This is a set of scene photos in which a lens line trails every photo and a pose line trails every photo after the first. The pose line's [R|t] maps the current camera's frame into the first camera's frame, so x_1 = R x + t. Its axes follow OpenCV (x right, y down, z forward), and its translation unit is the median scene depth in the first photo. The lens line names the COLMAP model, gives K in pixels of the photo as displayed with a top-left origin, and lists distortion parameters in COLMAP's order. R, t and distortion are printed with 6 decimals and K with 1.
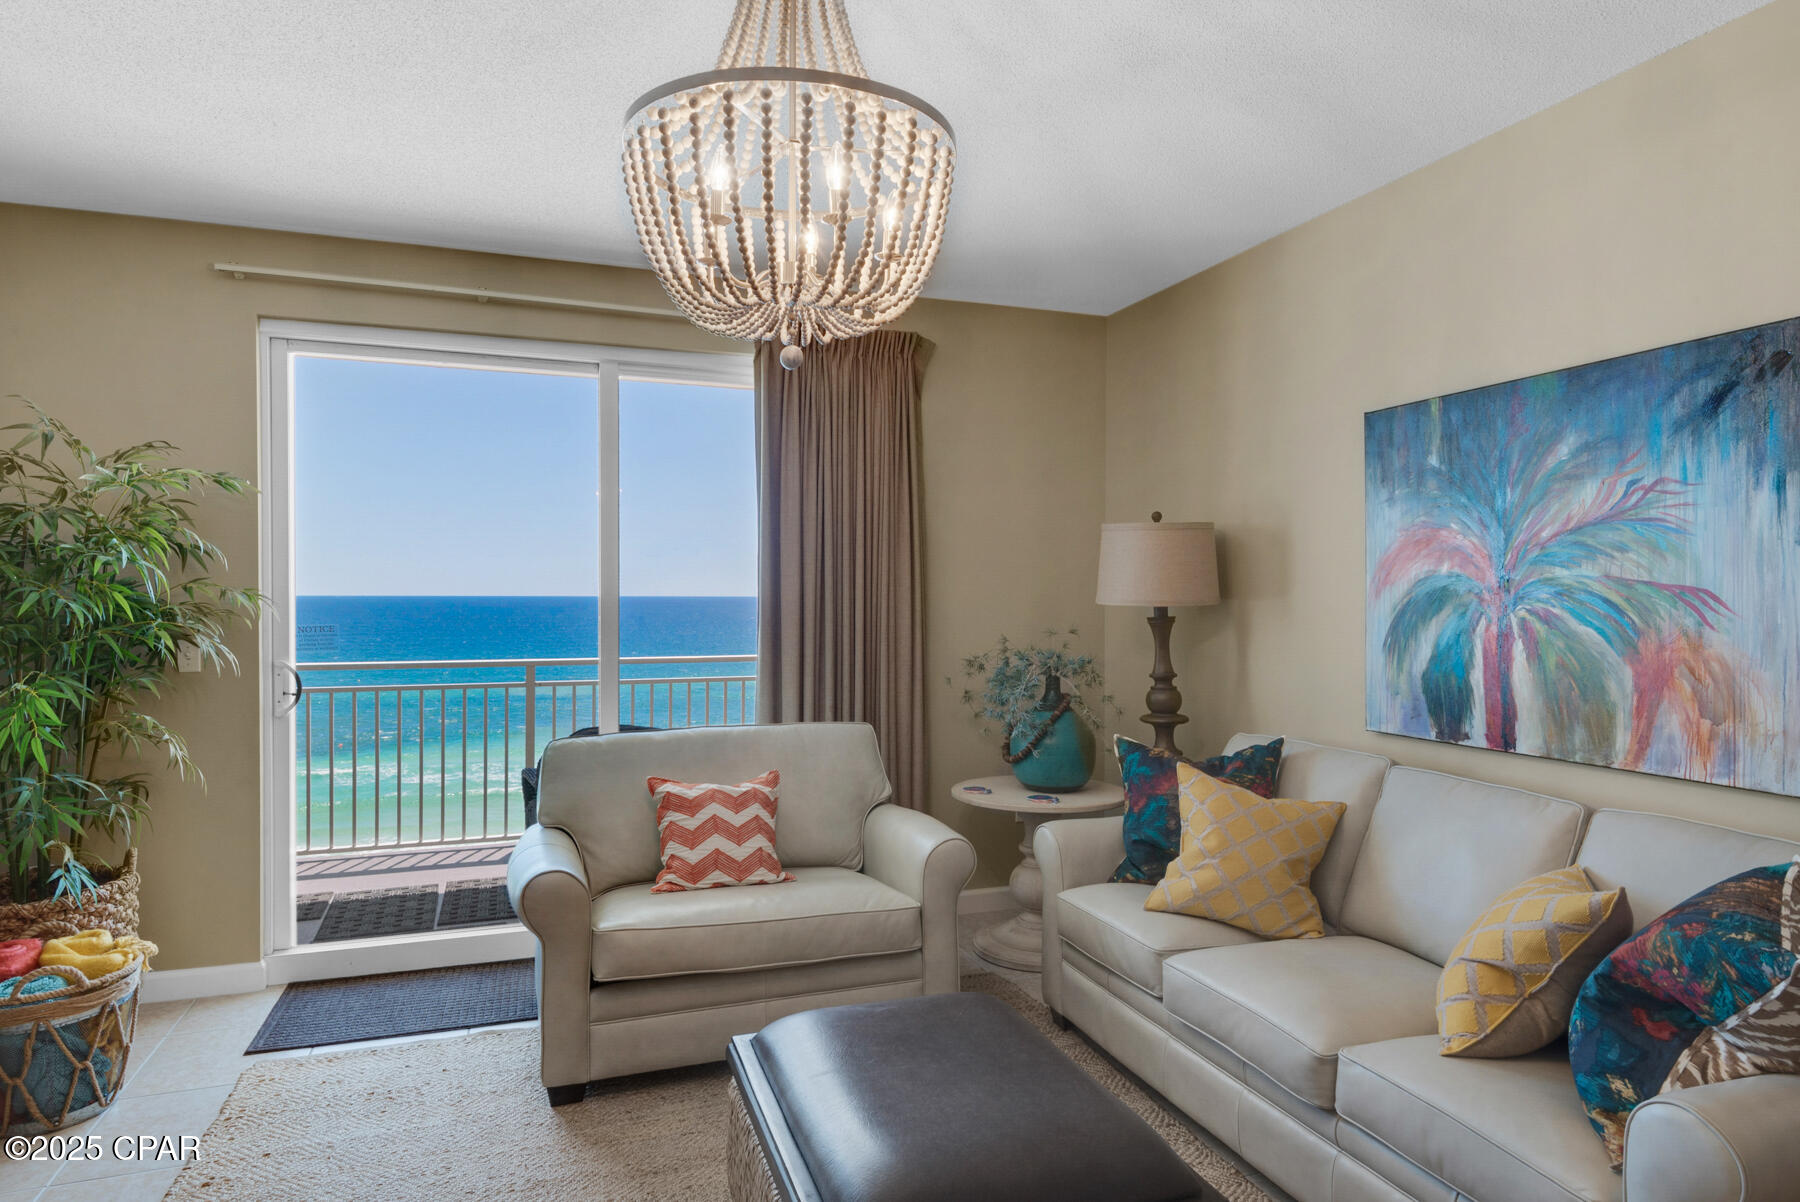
lens RADIAL K [[1050.5, 0, 888.7], [0, 1050.5, 596.8], [0, 0, 1]] dist [0.019858, -0.008891]
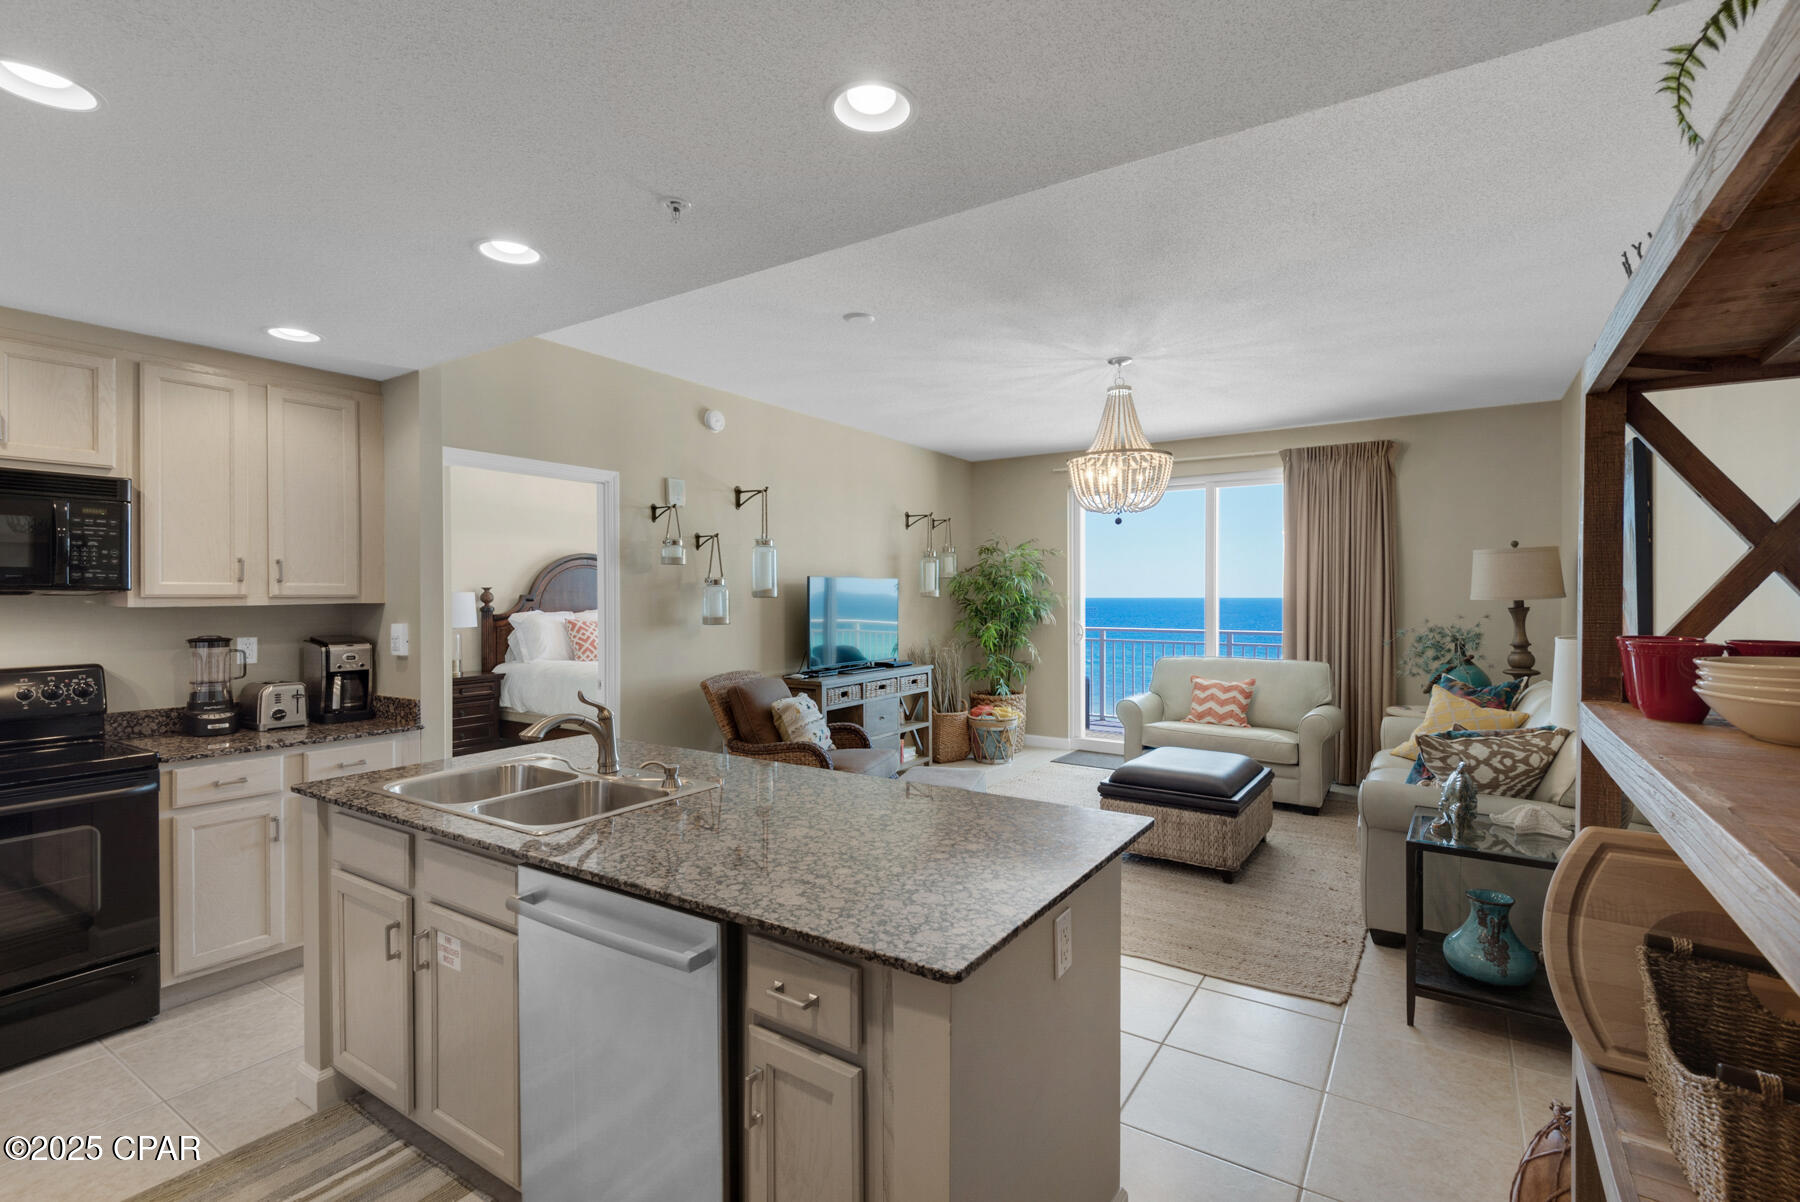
lens RADIAL K [[828.3, 0, 892.3], [0, 828.3, 596.0], [0, 0, 1]] dist [0.038274, -0.011638]
pose [[0.598909, -0.001654, -0.800815, 0.957560], [-0.000394, 0.999997, -0.002360, 0.008183], [0.800817, 0.001729, 0.598907, -0.679231]]
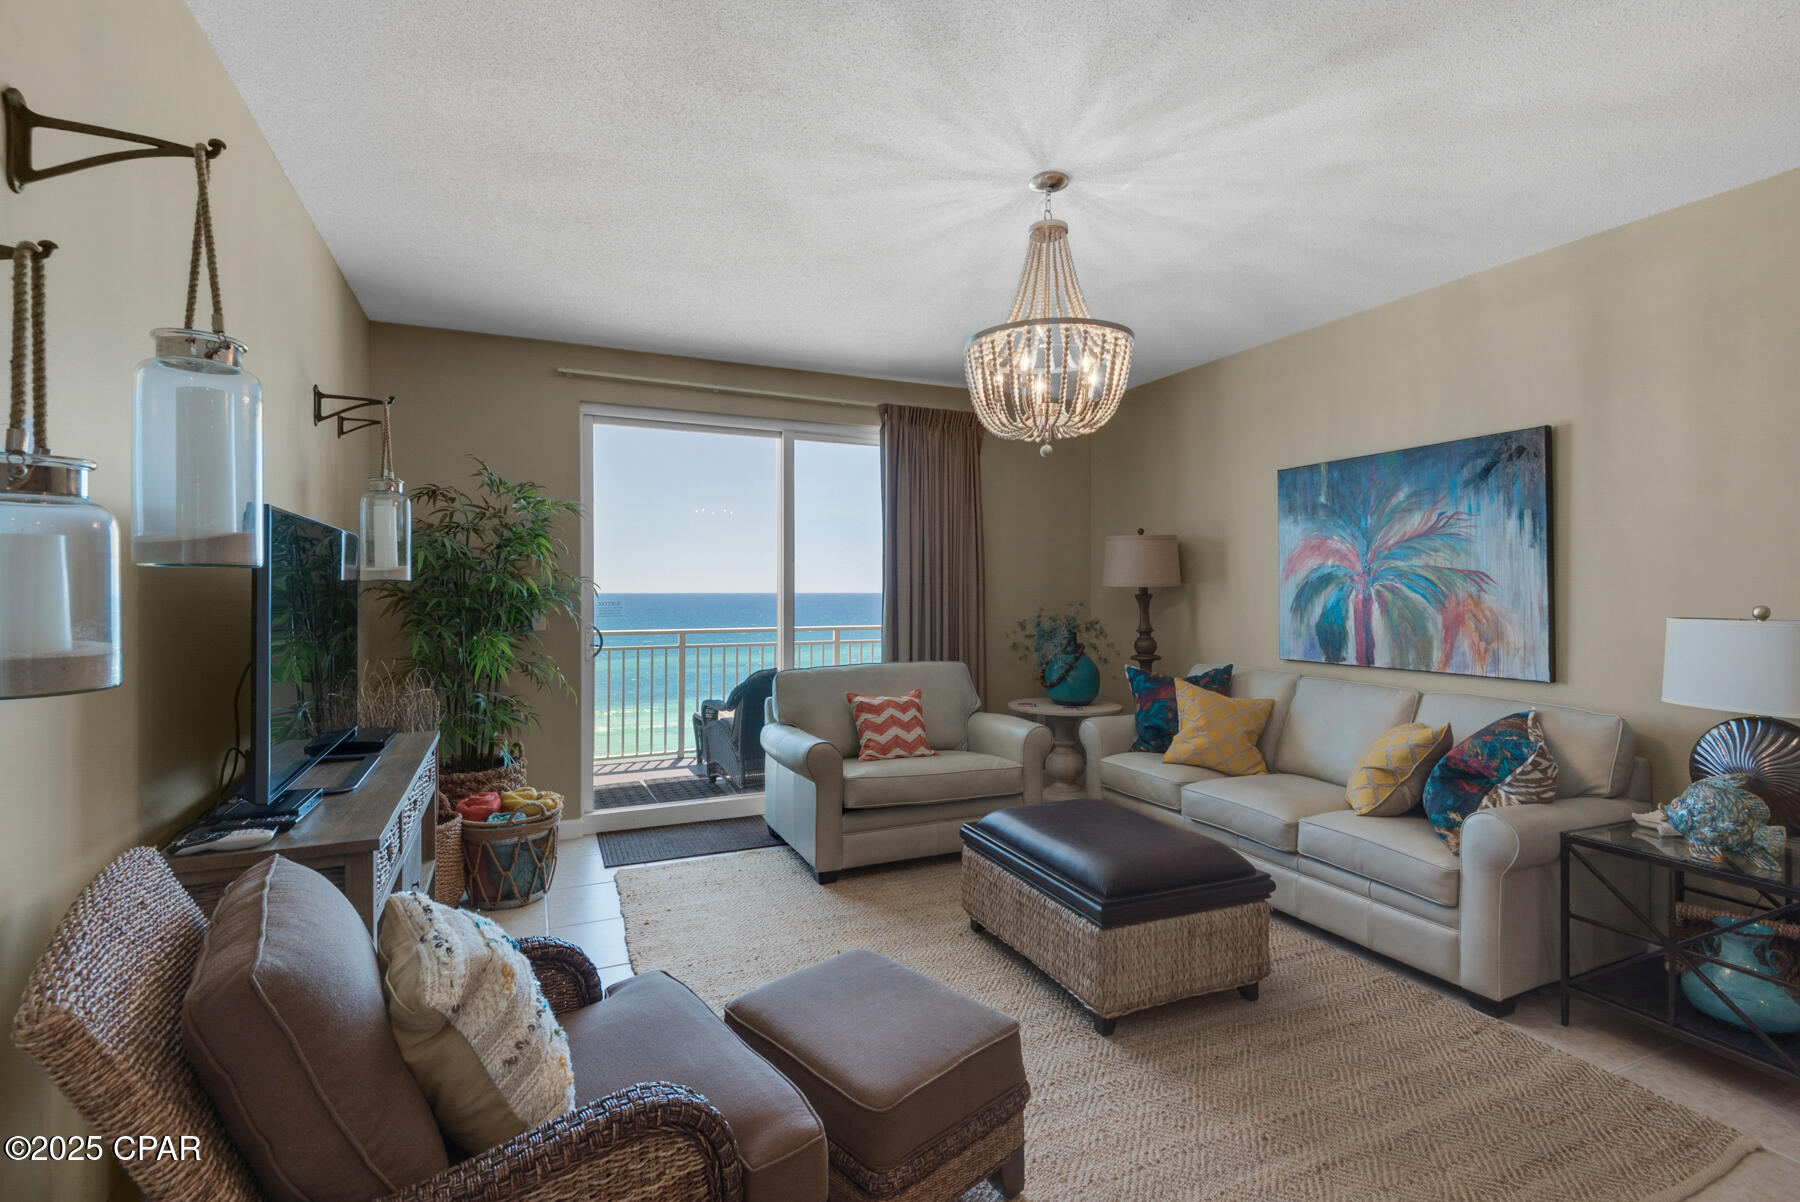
lens RADIAL K [[828.3, 0, 885.5], [0, 828.3, 582.8], [0, 0, 1]] dist [0.038274, -0.011638]
pose [[0.997129, -0.001723, 0.075699, -0.311263], [0.002702, 0.999914, -0.012831, 0.023120], [-0.075671, 0.012998, 0.997048, -0.318093]]
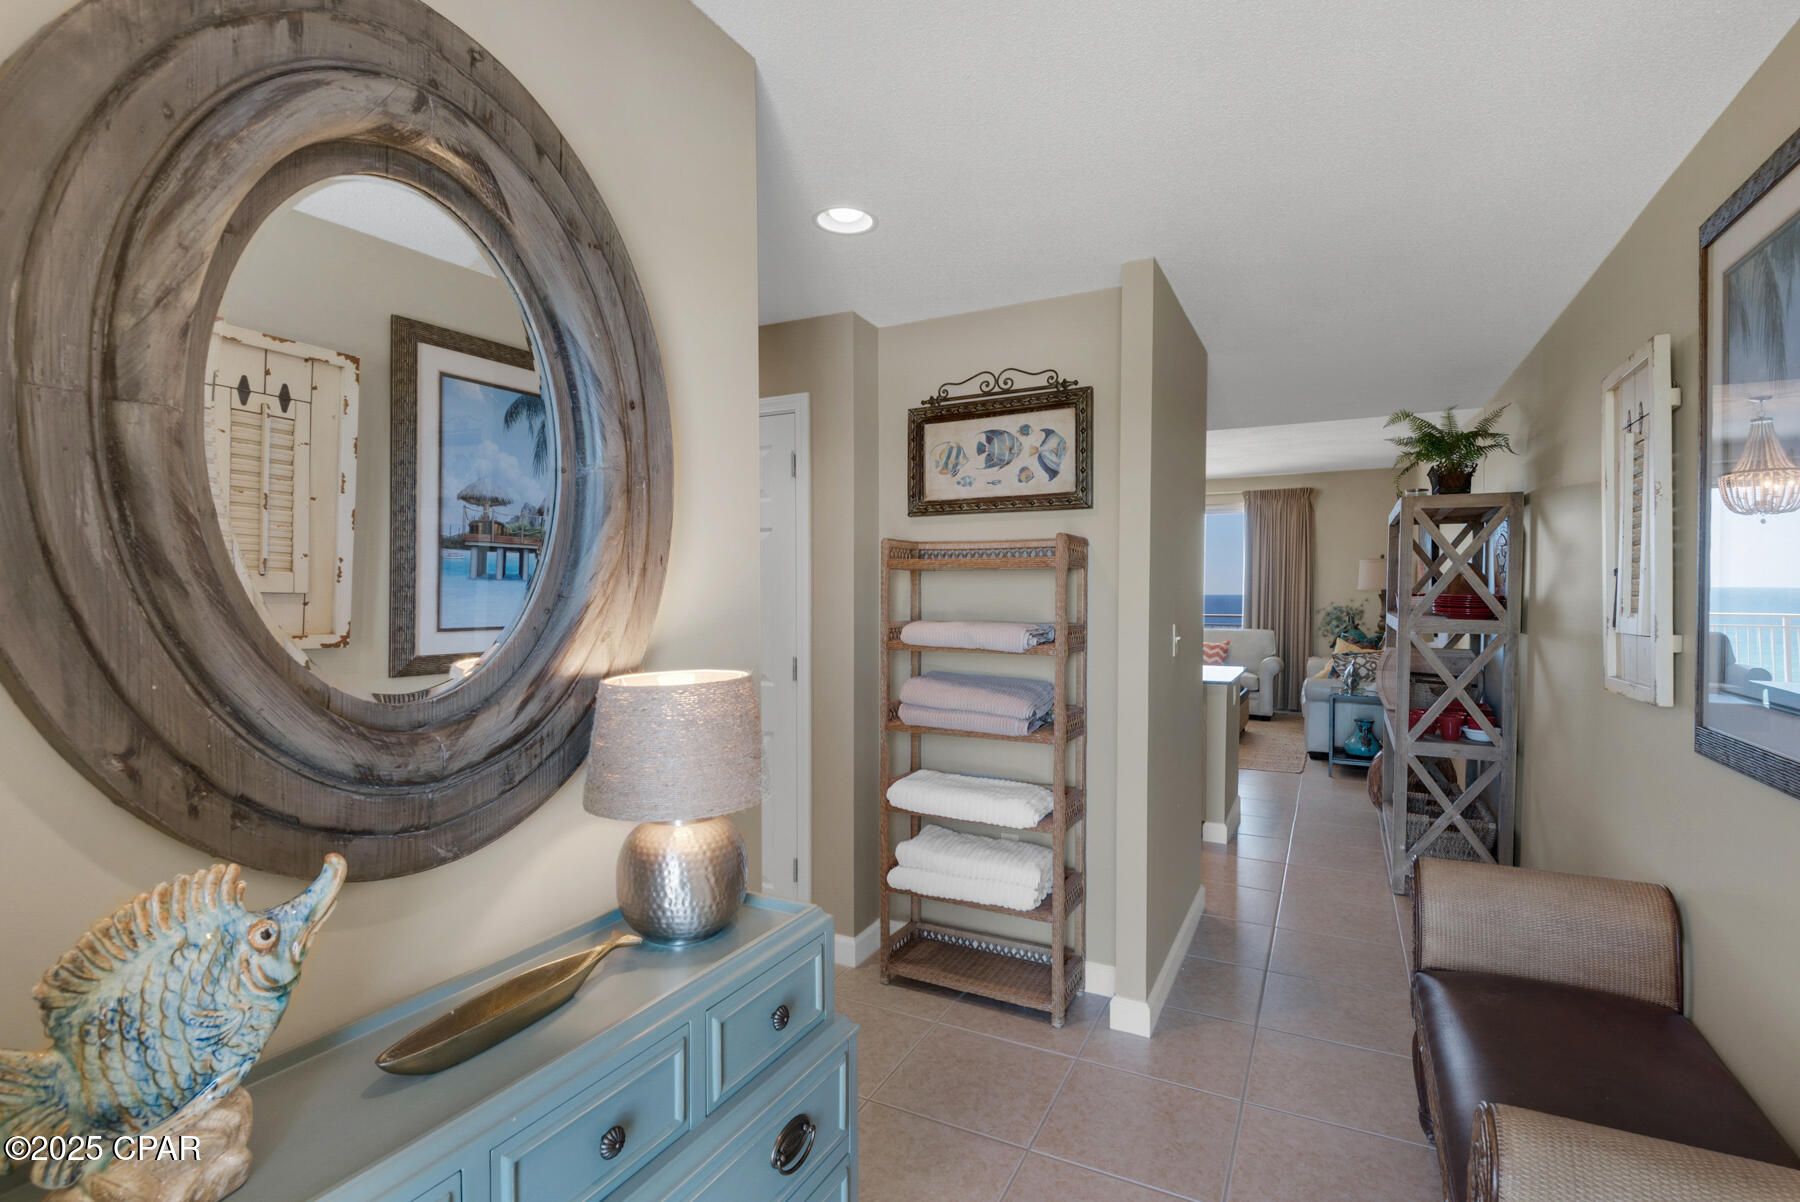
lens RADIAL K [[863.9, 0, 901.8], [0, 863.9, 609.4], [0, 0, 1]] dist [0.013188, -0.007494]
pose [[0.690273, 0.010834, -0.723467, 1.362161], [-0.004202, 0.999931, 0.010965, 0.055072], [0.723536, -0.004529, 0.690271, -1.890404]]
